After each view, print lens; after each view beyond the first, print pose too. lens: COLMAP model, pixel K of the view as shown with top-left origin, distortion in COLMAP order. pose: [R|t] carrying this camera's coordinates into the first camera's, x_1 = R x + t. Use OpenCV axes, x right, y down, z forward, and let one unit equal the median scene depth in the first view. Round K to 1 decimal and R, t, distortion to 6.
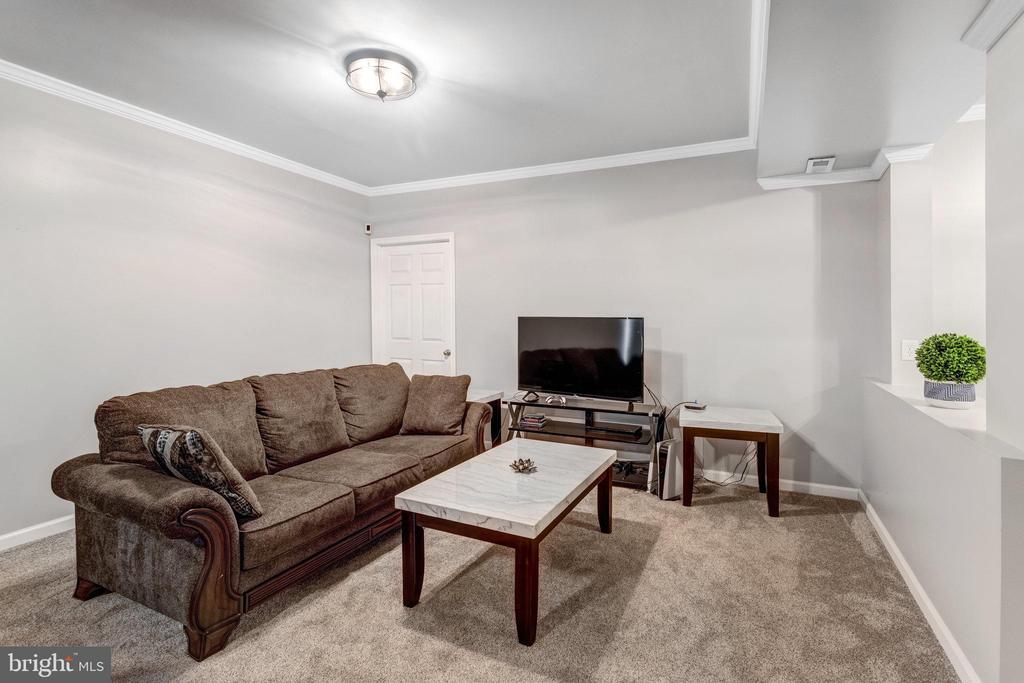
lens RADIAL K [[494.6, 0, 511.8], [0, 494.6, 312.6], [0, 0, 1]] dist [0.002289, 0.000319]
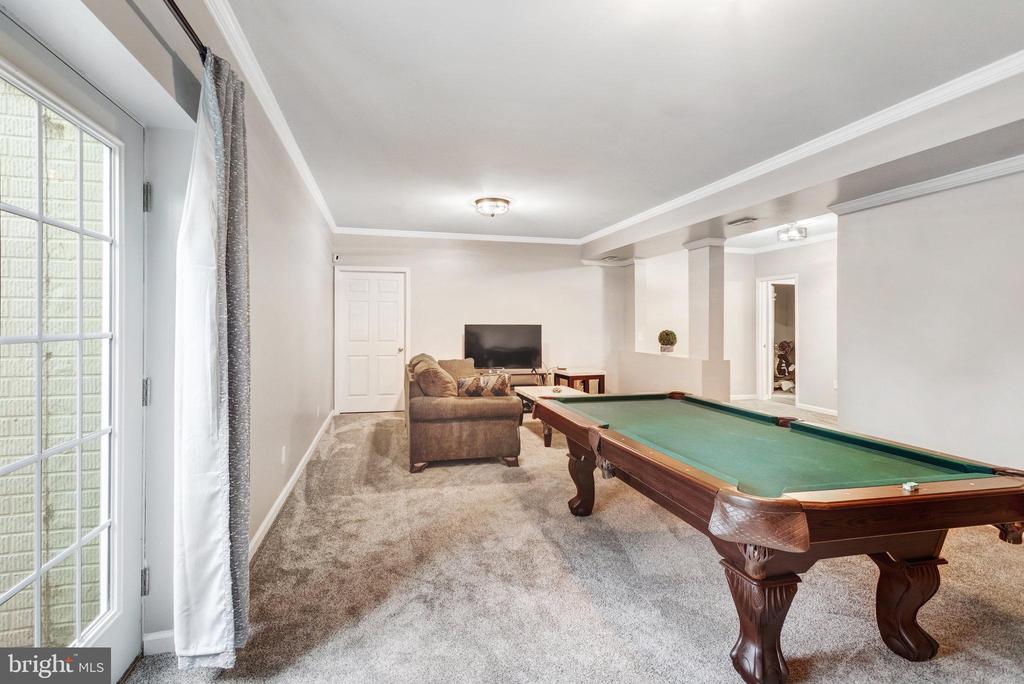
lens RADIAL K [[494.6, 0, 511.8], [0, 494.6, 313.1], [0, 0, 1]] dist [0.002289, 0.000319]
pose [[0.756210, 0.002191, 0.654326, -1.033232], [-0.002936, 0.999996, 0.000044, -0.033698], [-0.654323, -0.001954, 0.756213, -0.379096]]
